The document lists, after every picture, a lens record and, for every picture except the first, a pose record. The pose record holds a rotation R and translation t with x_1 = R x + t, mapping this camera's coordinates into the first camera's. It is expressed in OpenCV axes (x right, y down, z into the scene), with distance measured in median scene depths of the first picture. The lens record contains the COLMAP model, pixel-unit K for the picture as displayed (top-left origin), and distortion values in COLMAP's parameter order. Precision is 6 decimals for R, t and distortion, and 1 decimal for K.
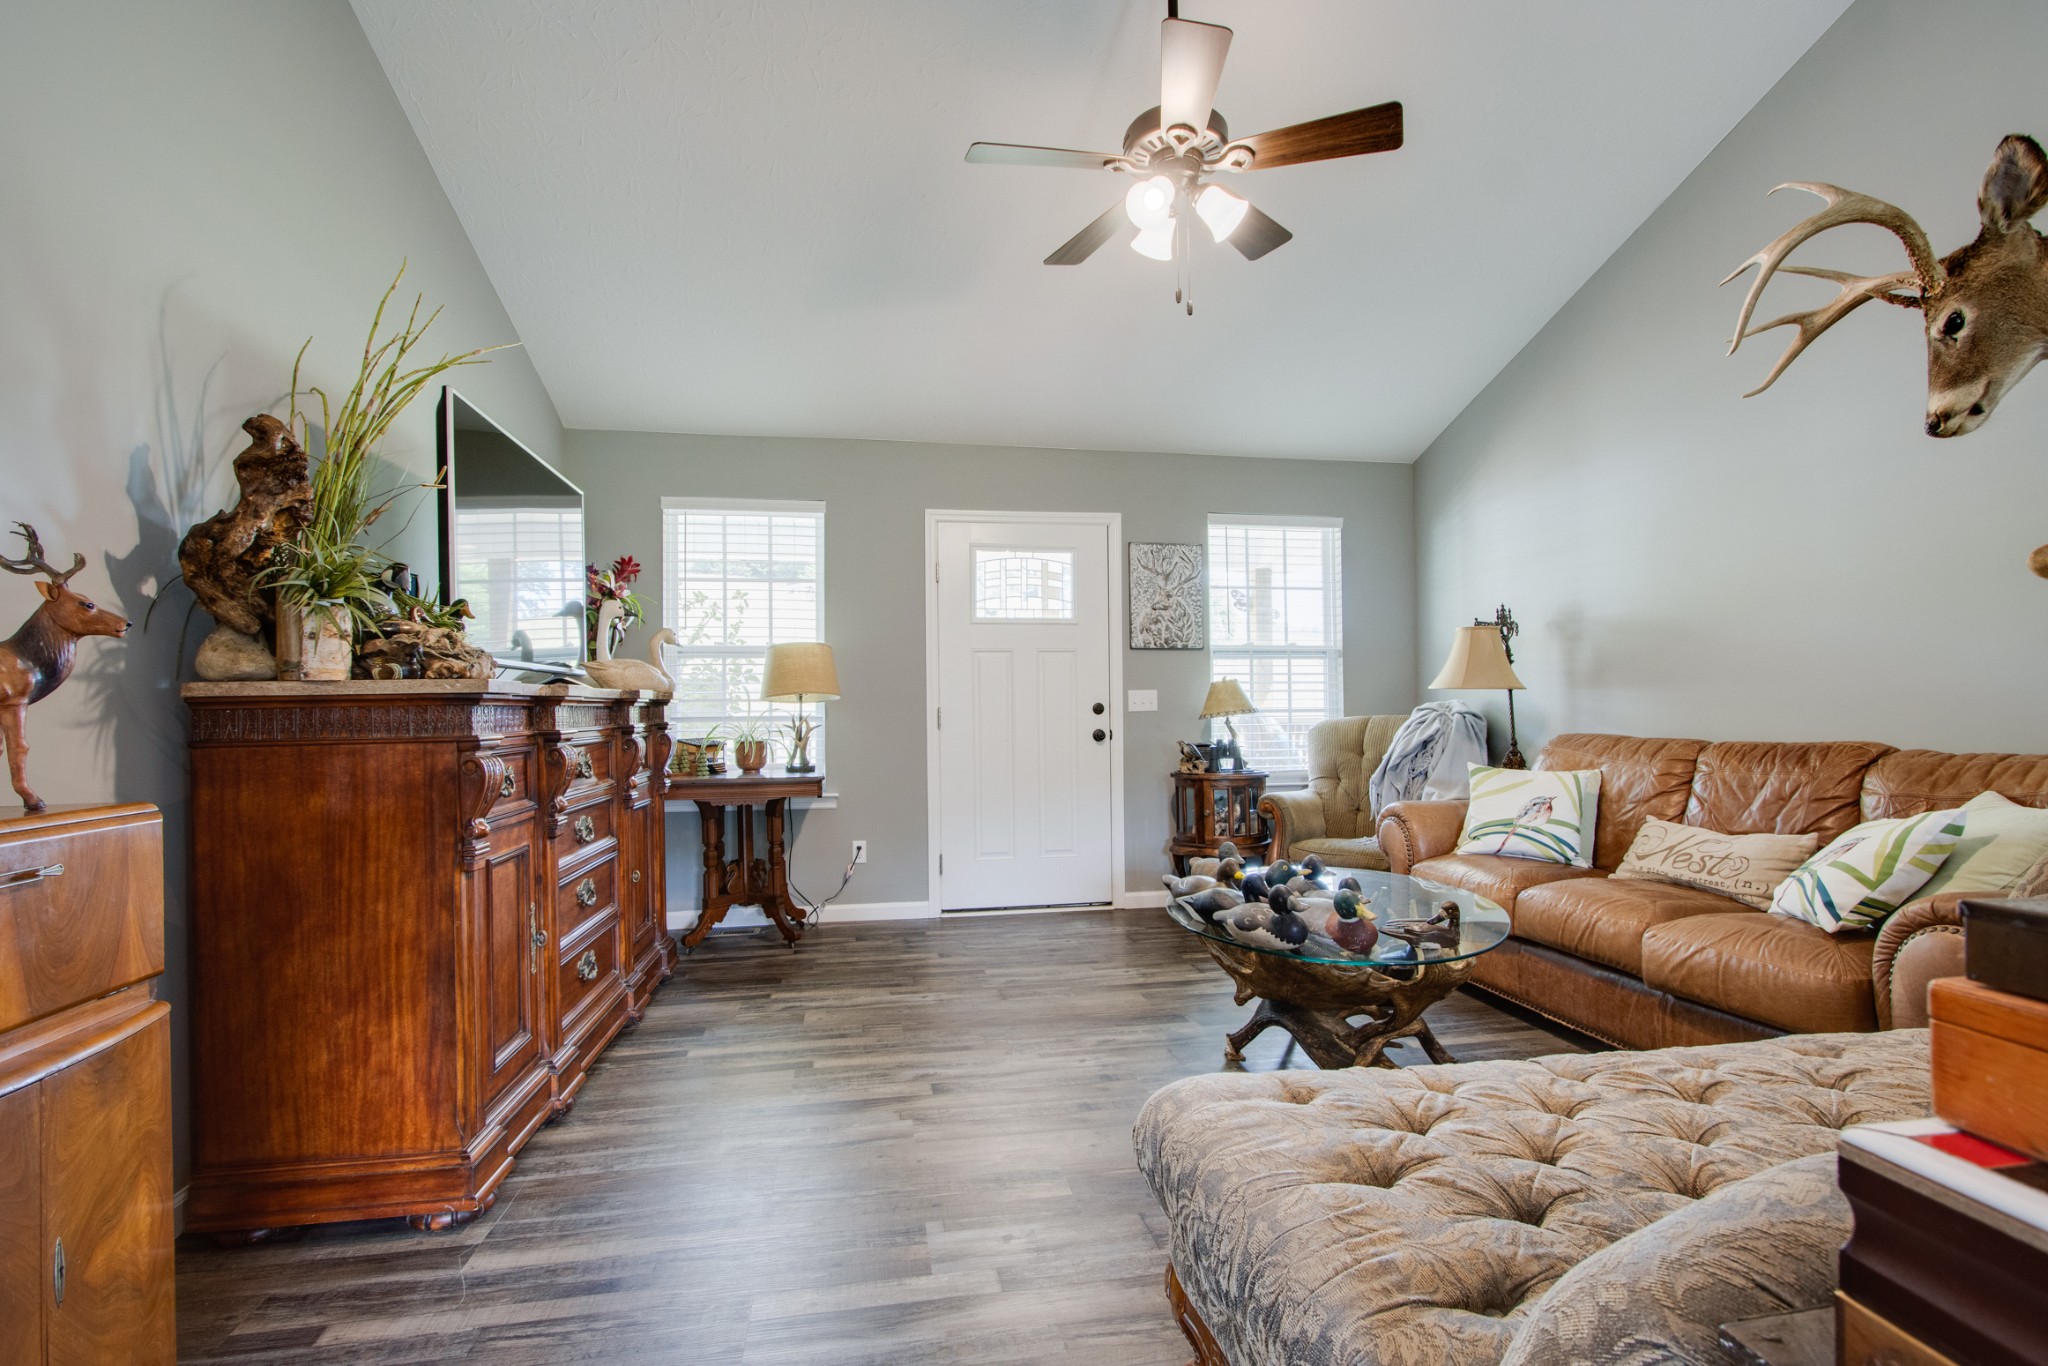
lens RADIAL K [[947.5, 0, 1025.1], [0, 947.5, 695.0], [0, 0, 1]] dist [-0.016306, 0.002901]
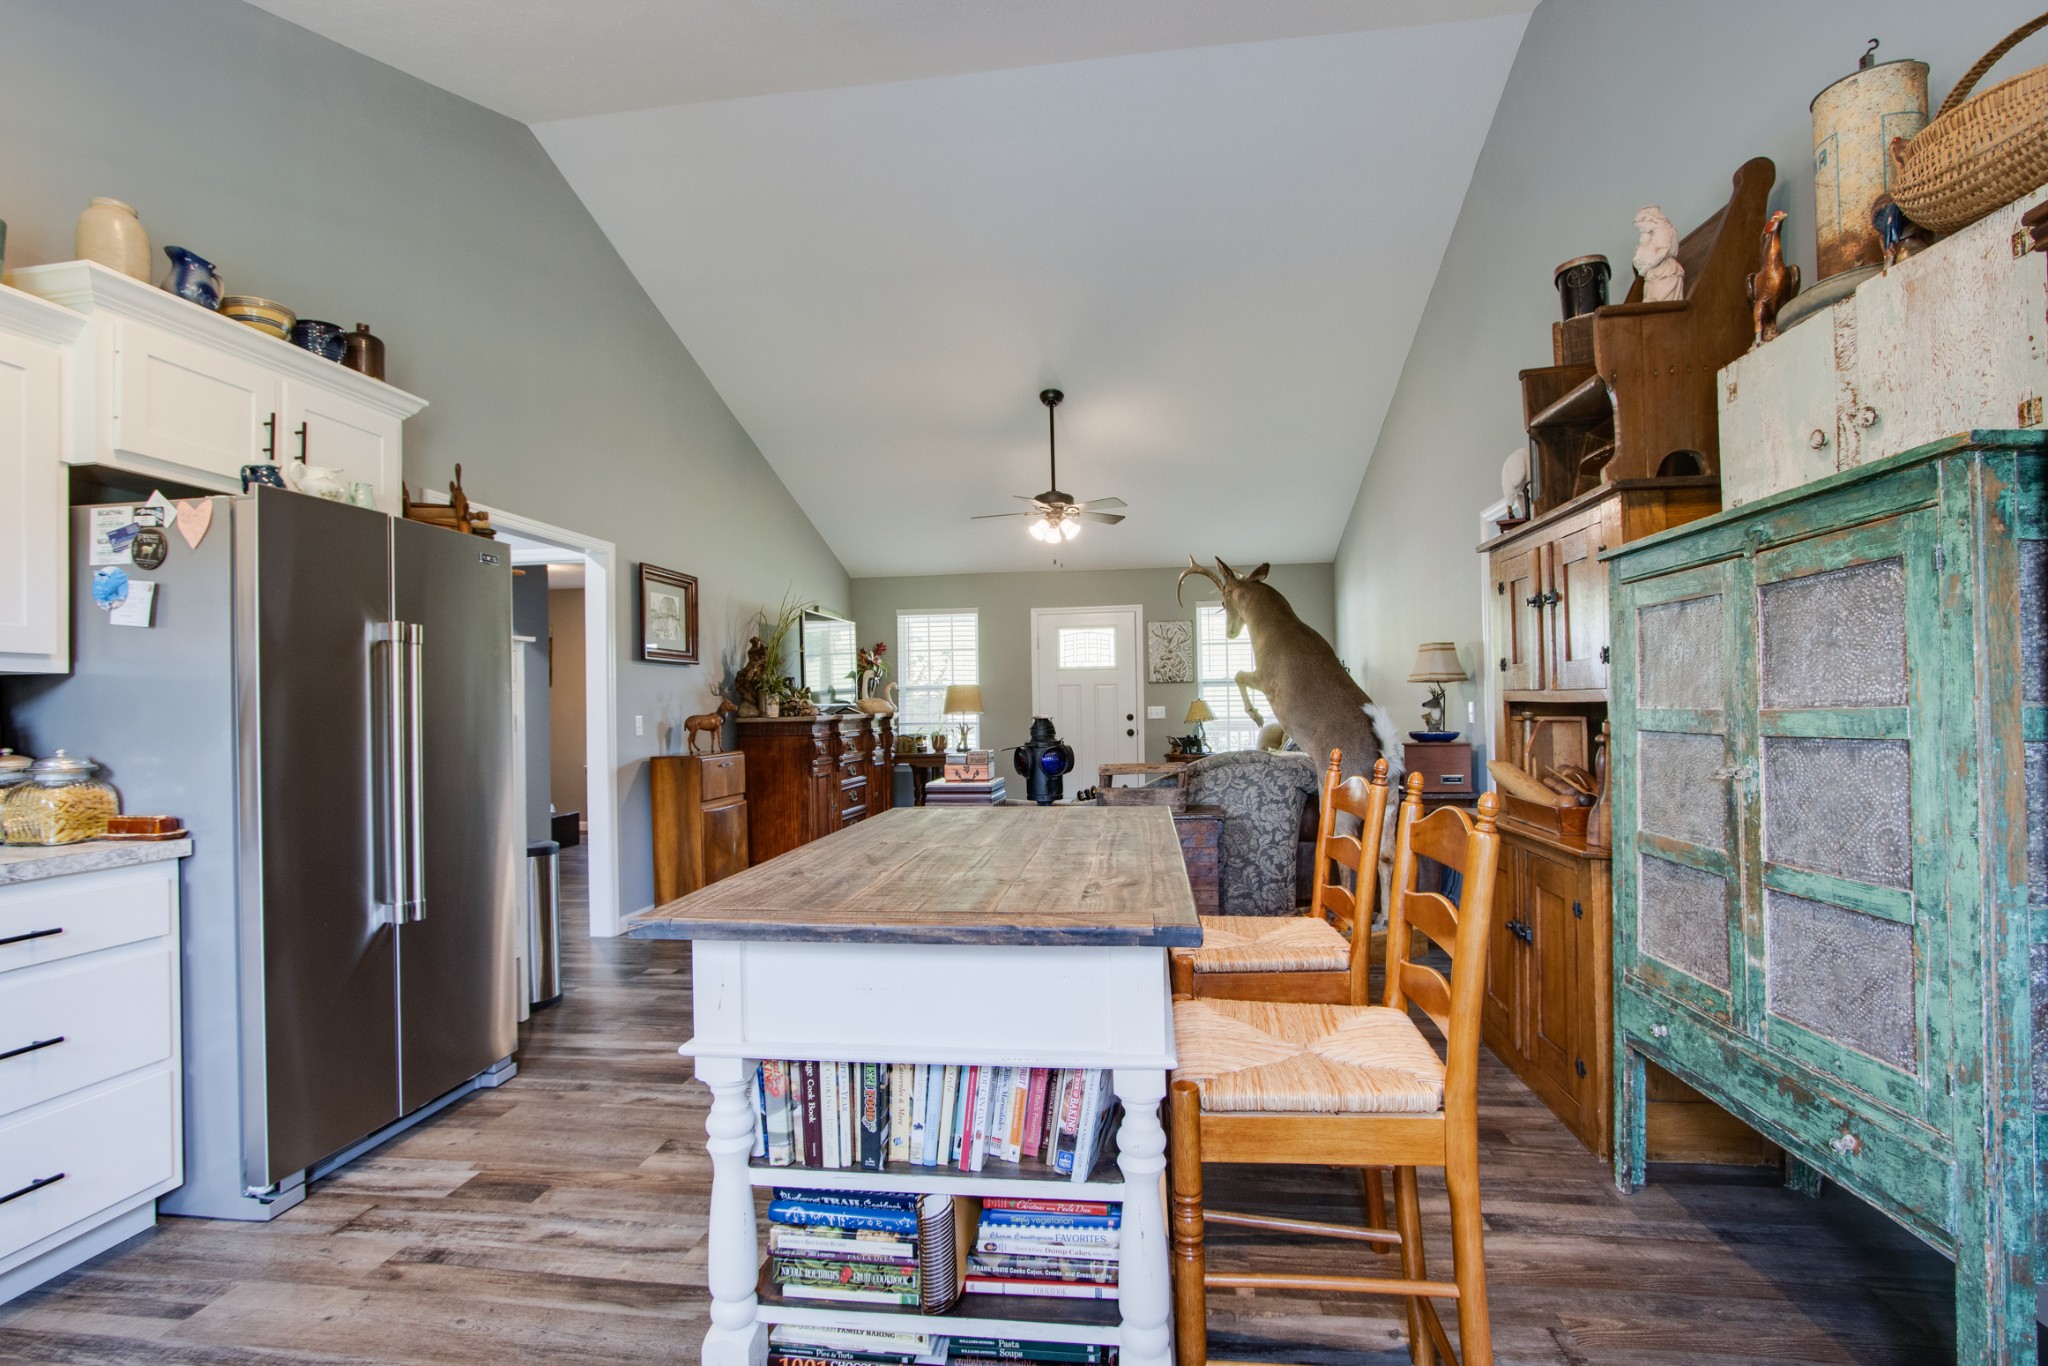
lens RADIAL K [[947.5, 0, 1025.1], [0, 947.5, 695.0], [0, 0, 1]] dist [-0.016306, 0.002901]
pose [[0.952742, -0.007848, -0.303678, 0.856837], [0.010477, 0.999920, 0.007029, -0.082876], [0.303599, -0.009879, 0.952749, -1.462487]]
